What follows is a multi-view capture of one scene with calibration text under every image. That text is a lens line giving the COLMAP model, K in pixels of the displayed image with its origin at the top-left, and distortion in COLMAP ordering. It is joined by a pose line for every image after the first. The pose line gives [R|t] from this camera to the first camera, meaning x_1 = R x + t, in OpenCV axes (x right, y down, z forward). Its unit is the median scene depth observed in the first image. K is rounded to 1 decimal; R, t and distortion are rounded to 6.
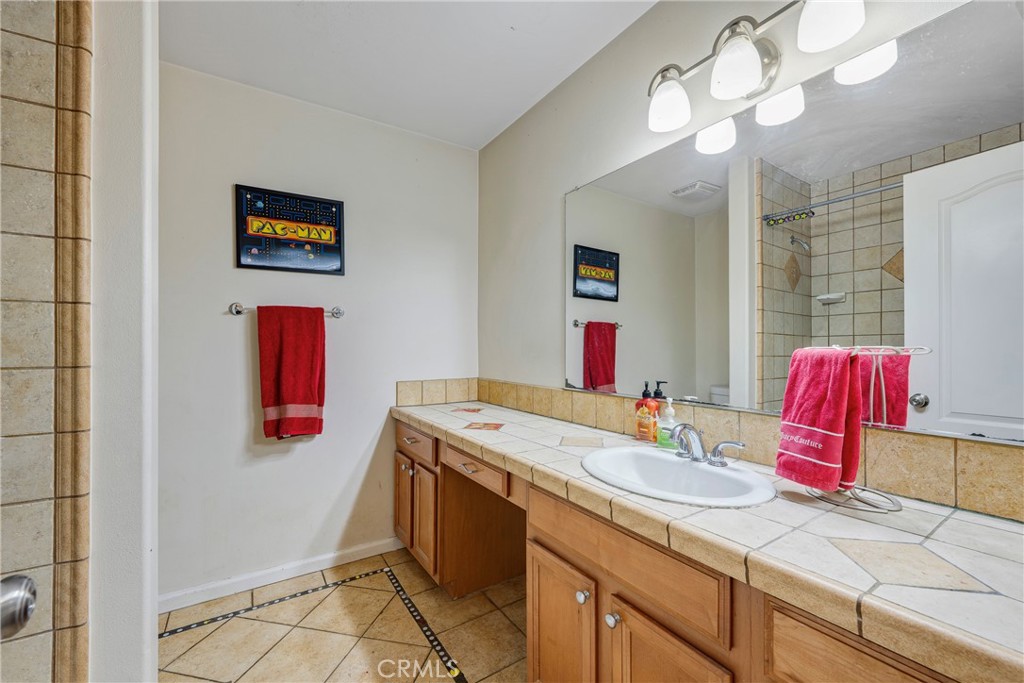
lens RADIAL K [[408.1, 0, 514.1], [0, 408.1, 345.3], [0, 0, 1]] dist [-0.000487, -0.000120]
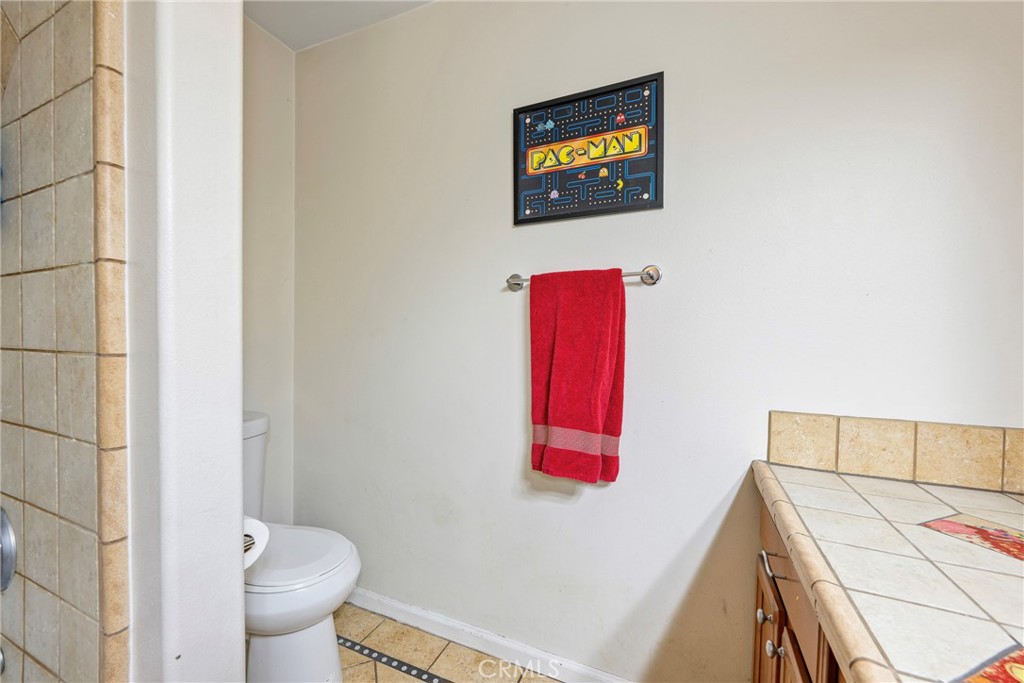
lens RADIAL K [[408.1, 0, 514.6], [0, 408.1, 346.3], [0, 0, 1]] dist [-0.000487, -0.000120]
pose [[0.535837, 0.028888, -0.843827, -0.054893], [-0.012067, 0.999574, 0.026558, 0.005515], [0.844235, -0.004048, 0.535958, 0.569408]]
